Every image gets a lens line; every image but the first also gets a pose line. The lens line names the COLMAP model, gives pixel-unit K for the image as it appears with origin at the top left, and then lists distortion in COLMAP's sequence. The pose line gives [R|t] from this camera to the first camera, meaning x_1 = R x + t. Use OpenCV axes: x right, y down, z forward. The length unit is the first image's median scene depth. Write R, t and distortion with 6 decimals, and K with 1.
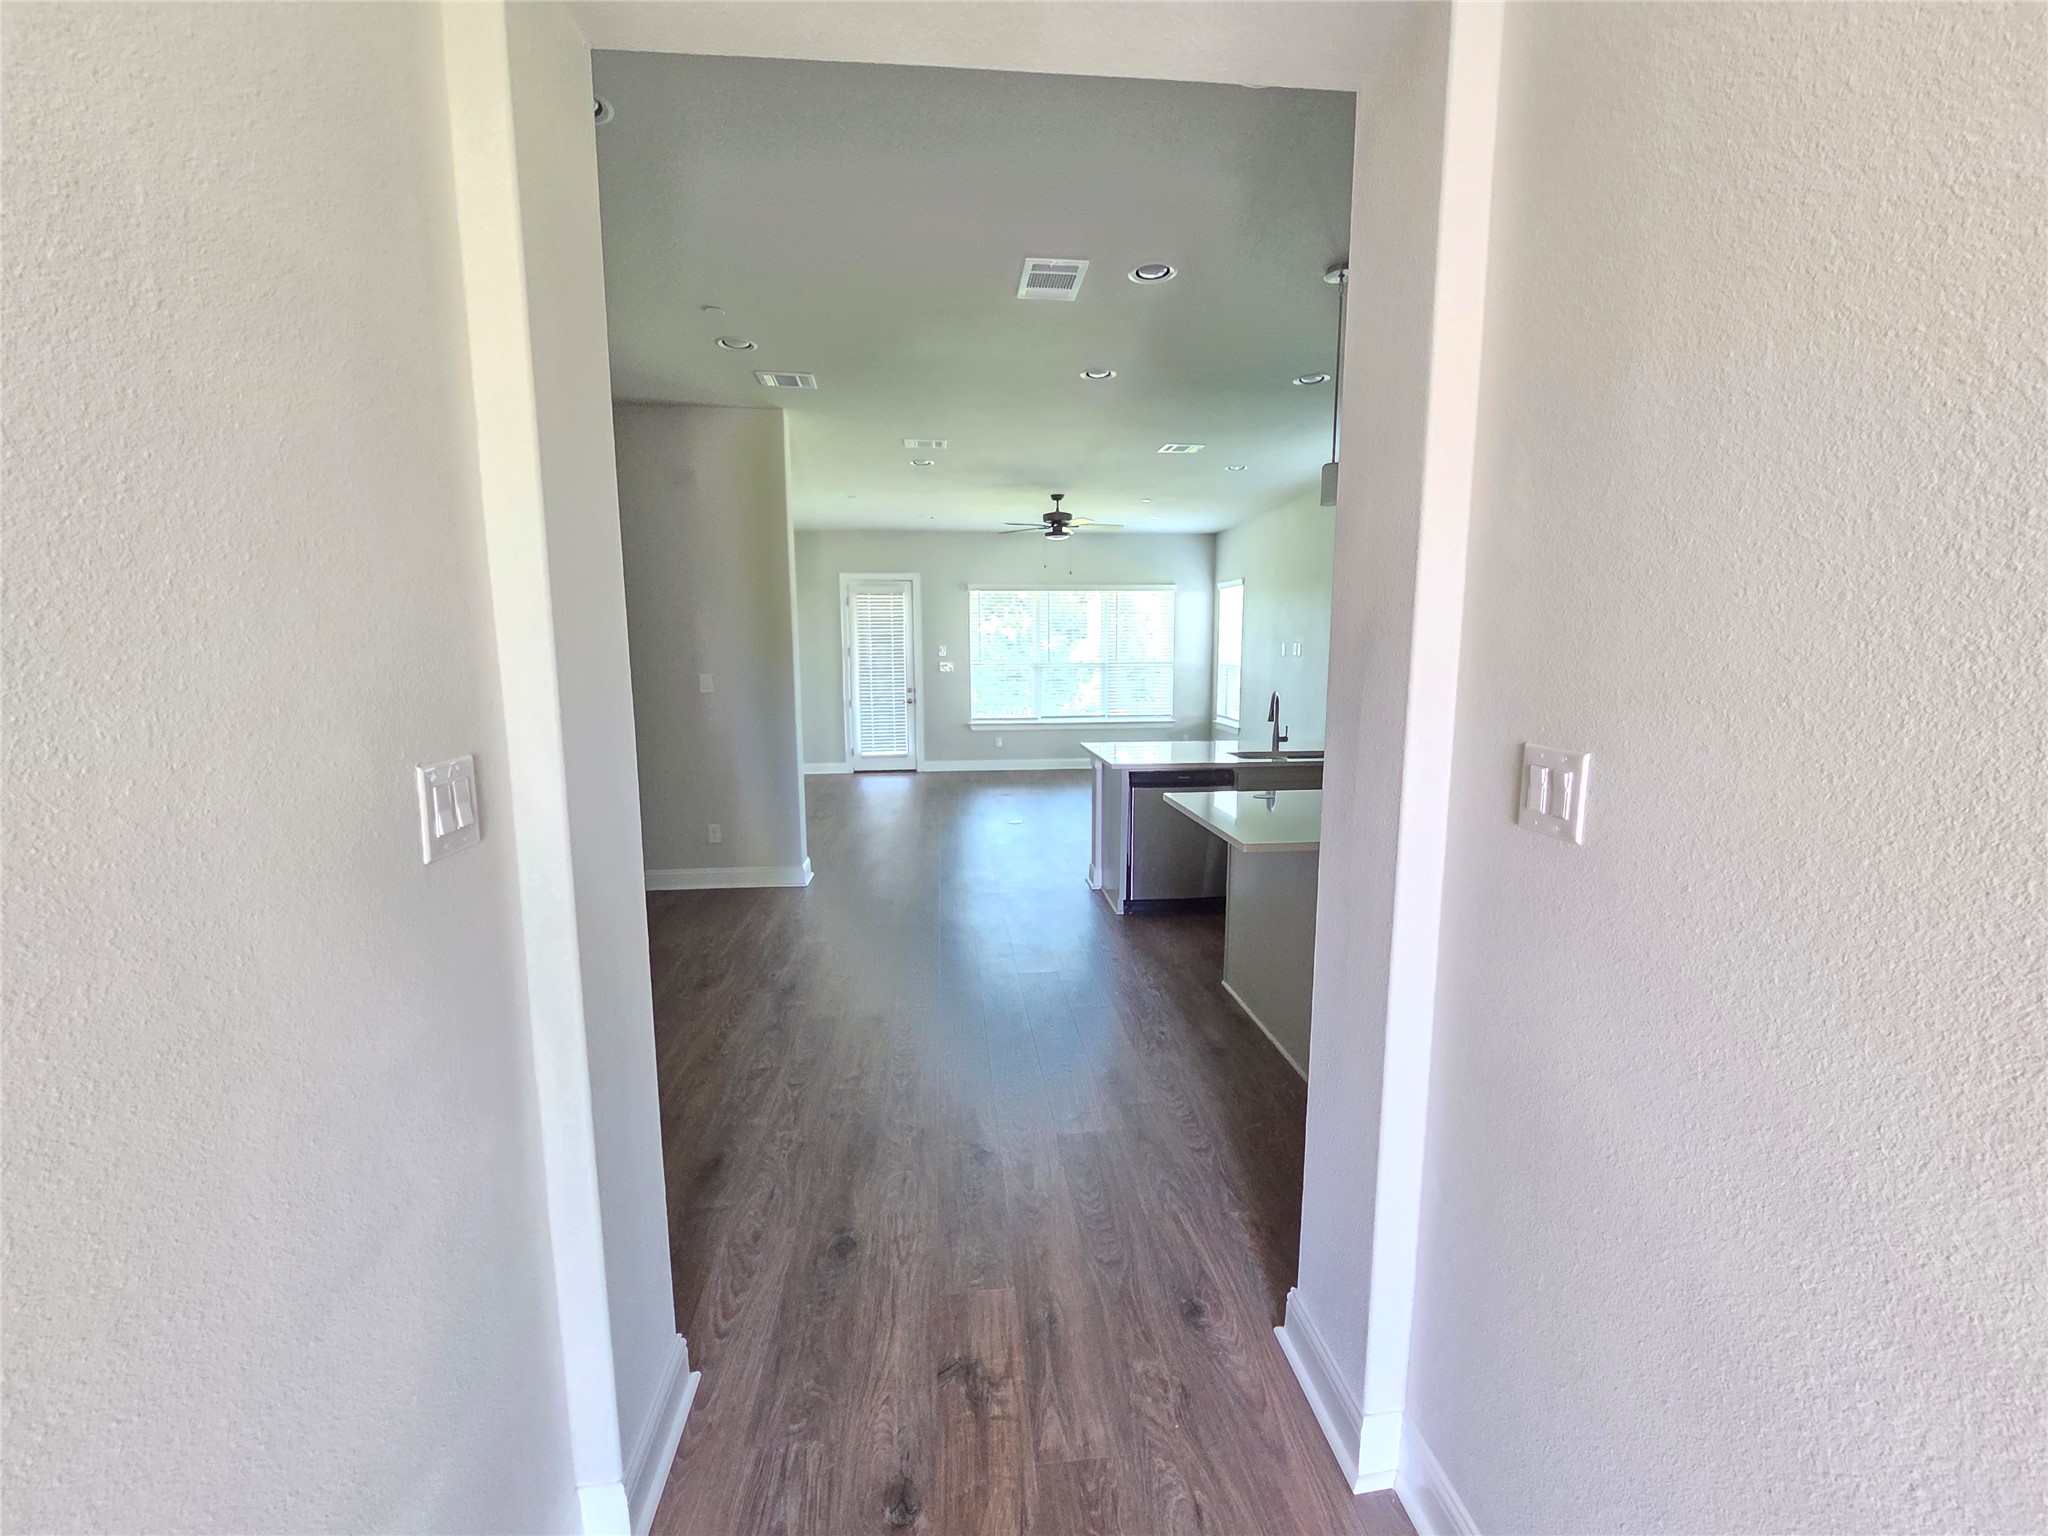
lens RADIAL K [[834.1, 0, 1023.6], [0, 834.1, 771.0], [0, 0, 1]] dist [-0.002191, 0.000540]
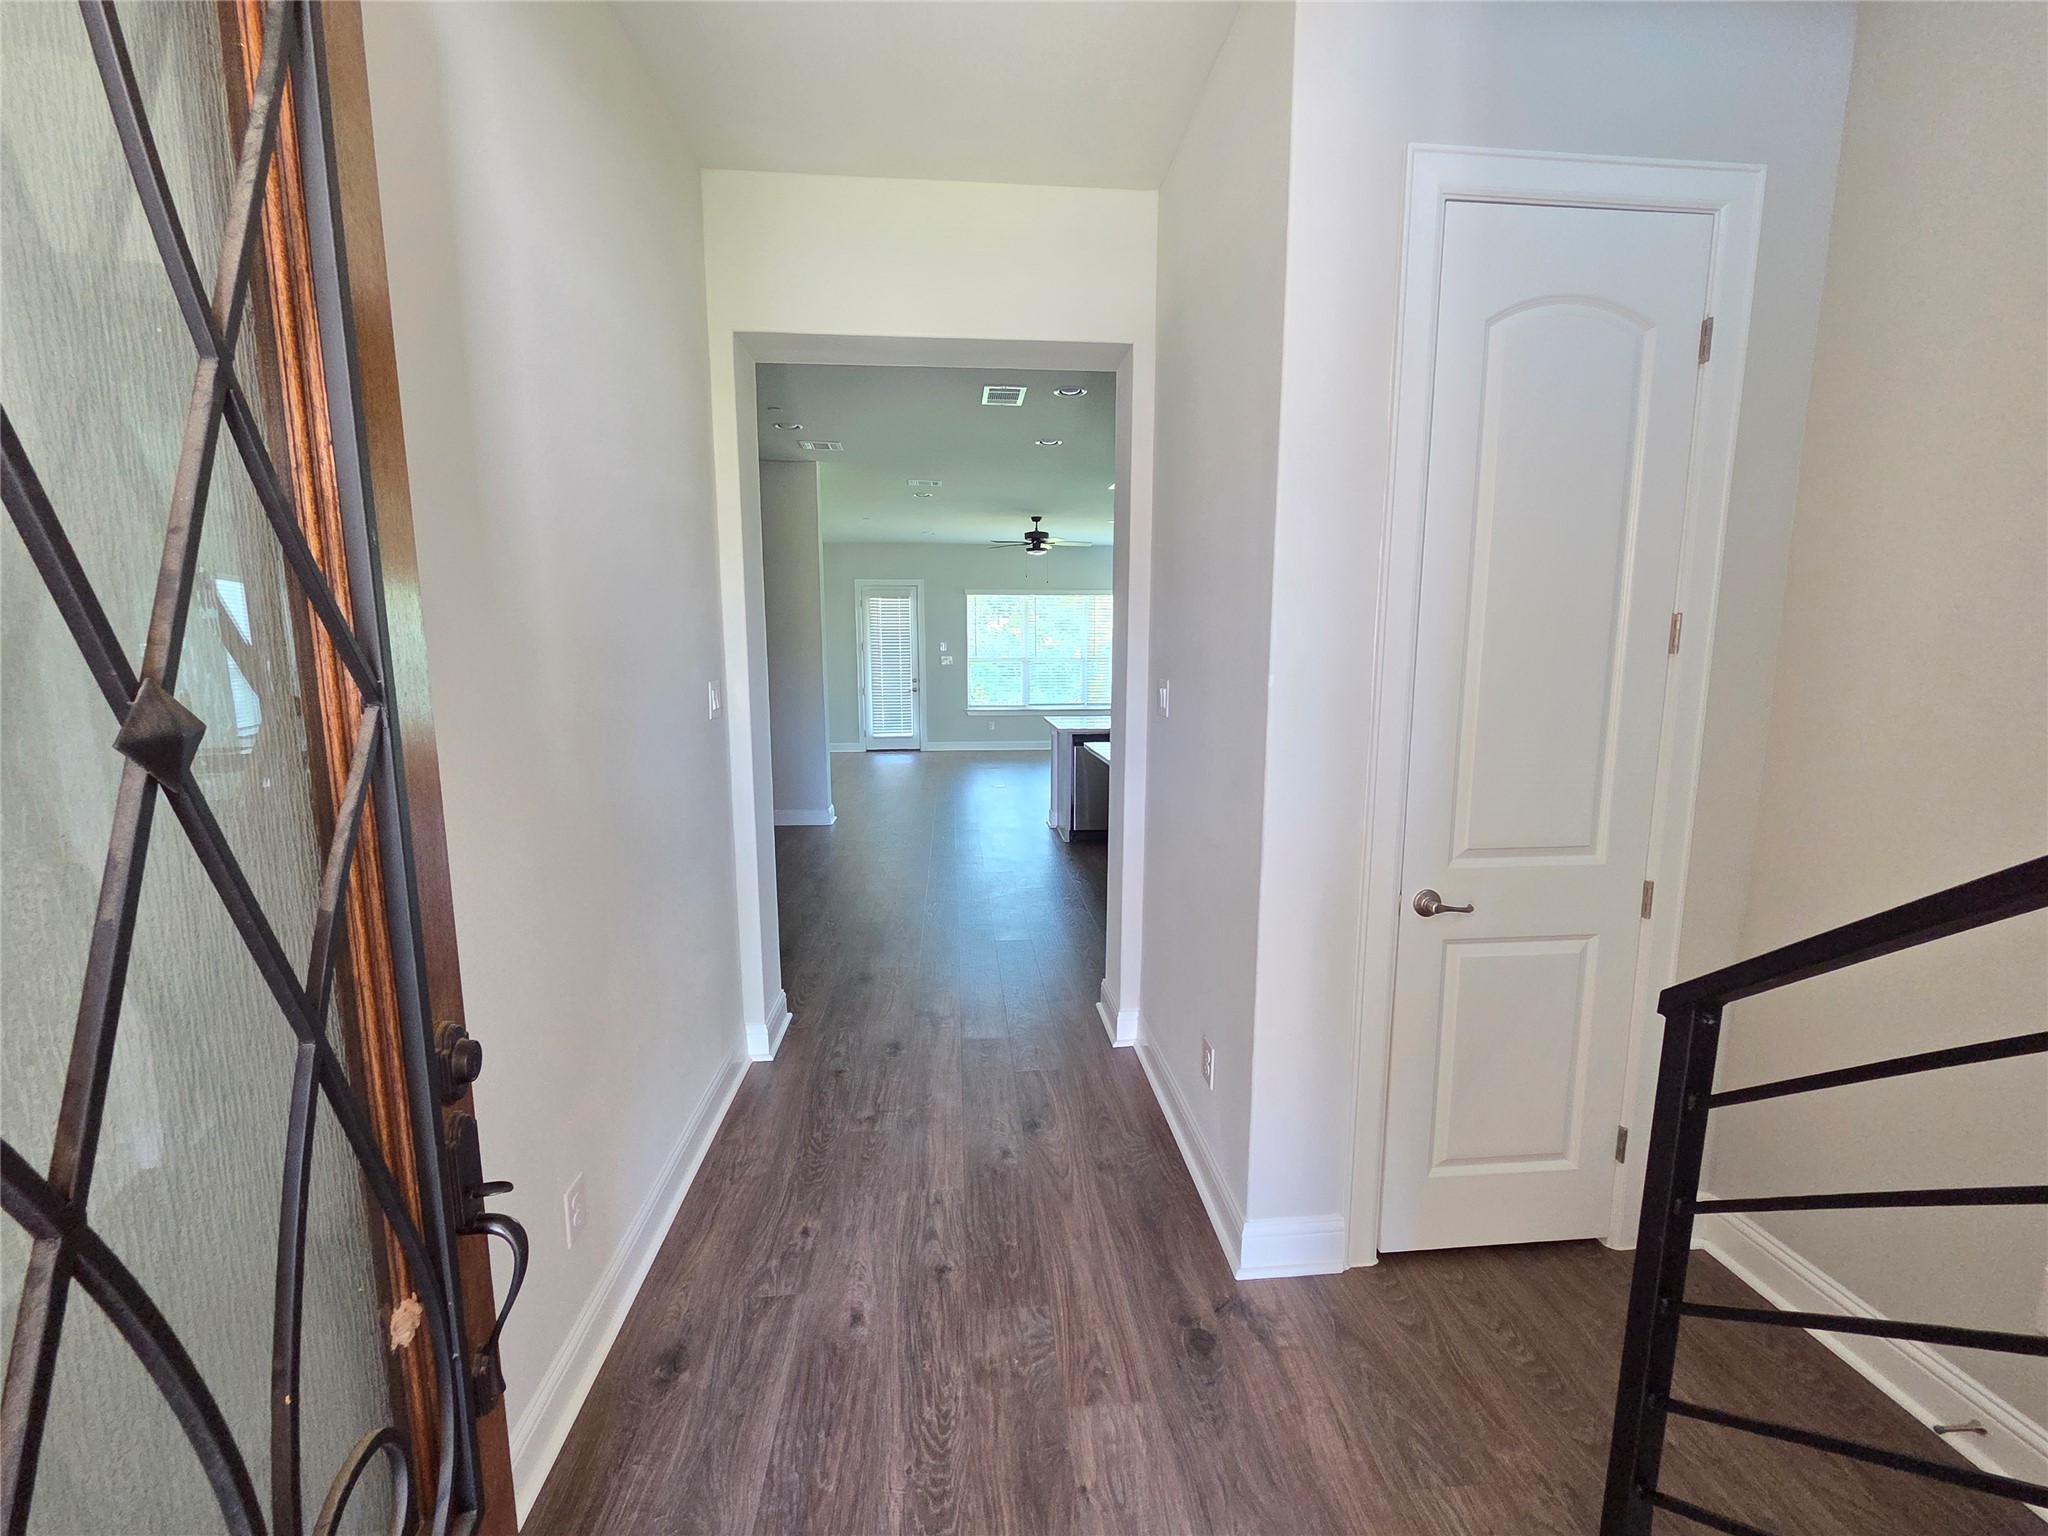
lens RADIAL K [[834.1, 0, 1023.6], [0, 834.1, 771.0], [0, 0, 1]] dist [-0.002191, 0.000540]
pose [[0.999921, 0.005804, -0.011183, 0.031108], [-0.005786, 0.999982, 0.001606, 0.028910], [0.011192, -0.001541, 0.999936, -0.173110]]
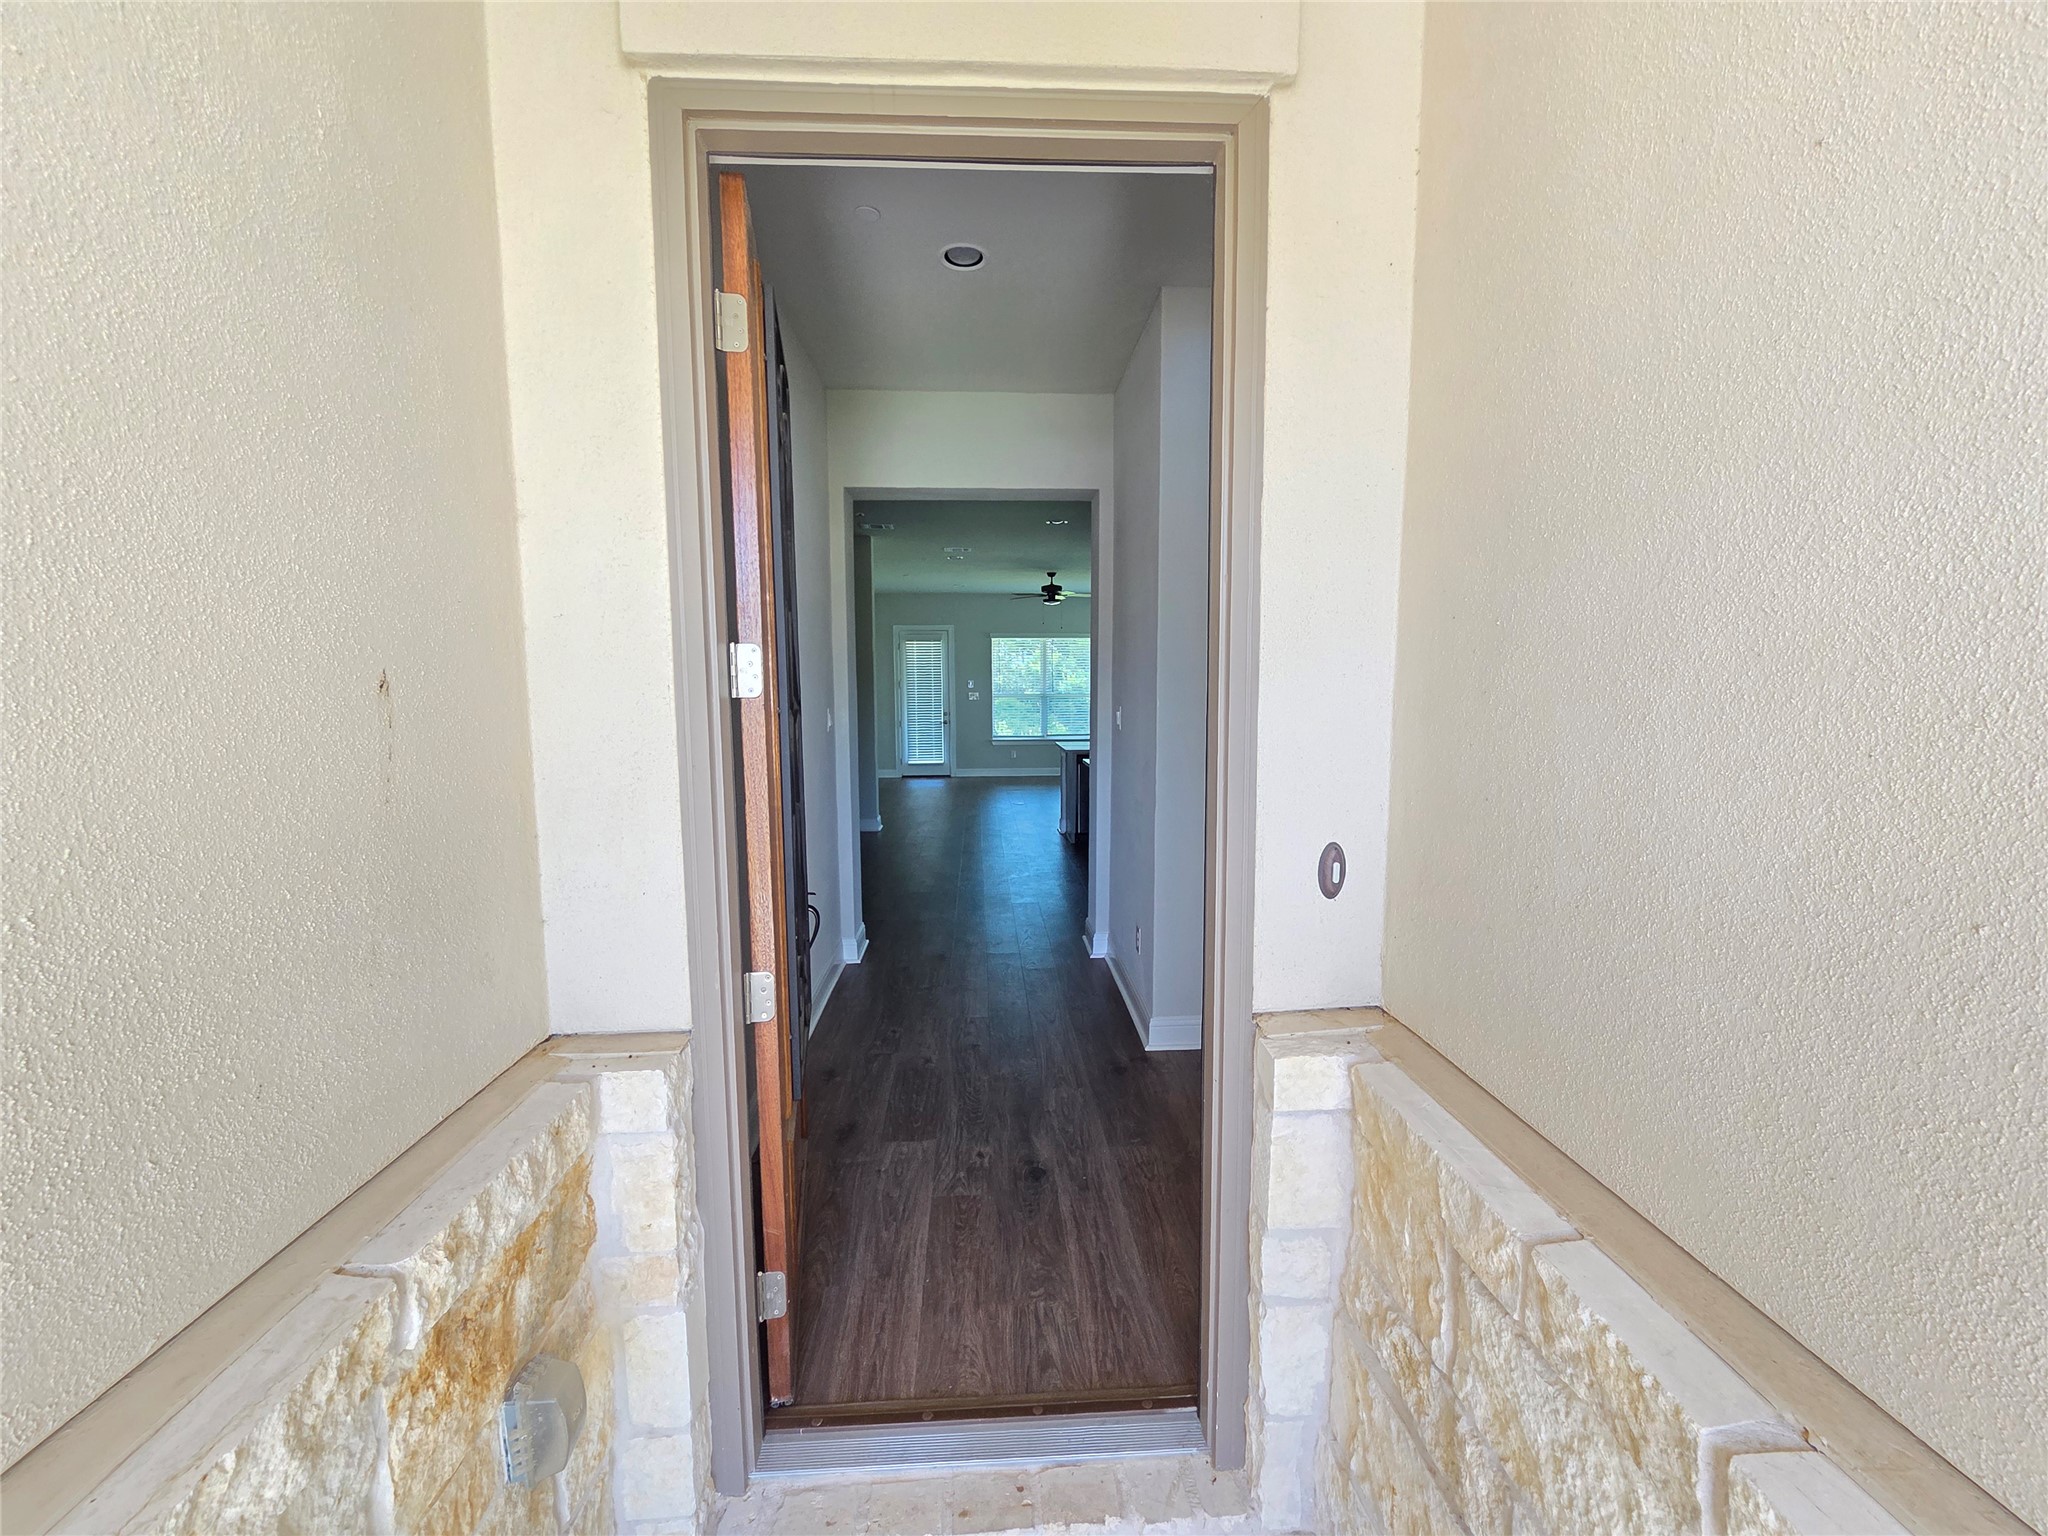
lens RADIAL K [[834.1, 0, 1023.6], [0, 834.1, 771.0], [0, 0, 1]] dist [-0.002191, 0.000540]
pose [[0.999141, 0.004989, -0.041129, 0.043759], [-0.006668, 0.999145, -0.040794, 0.049631], [0.040890, 0.041034, 0.998321, -0.324433]]
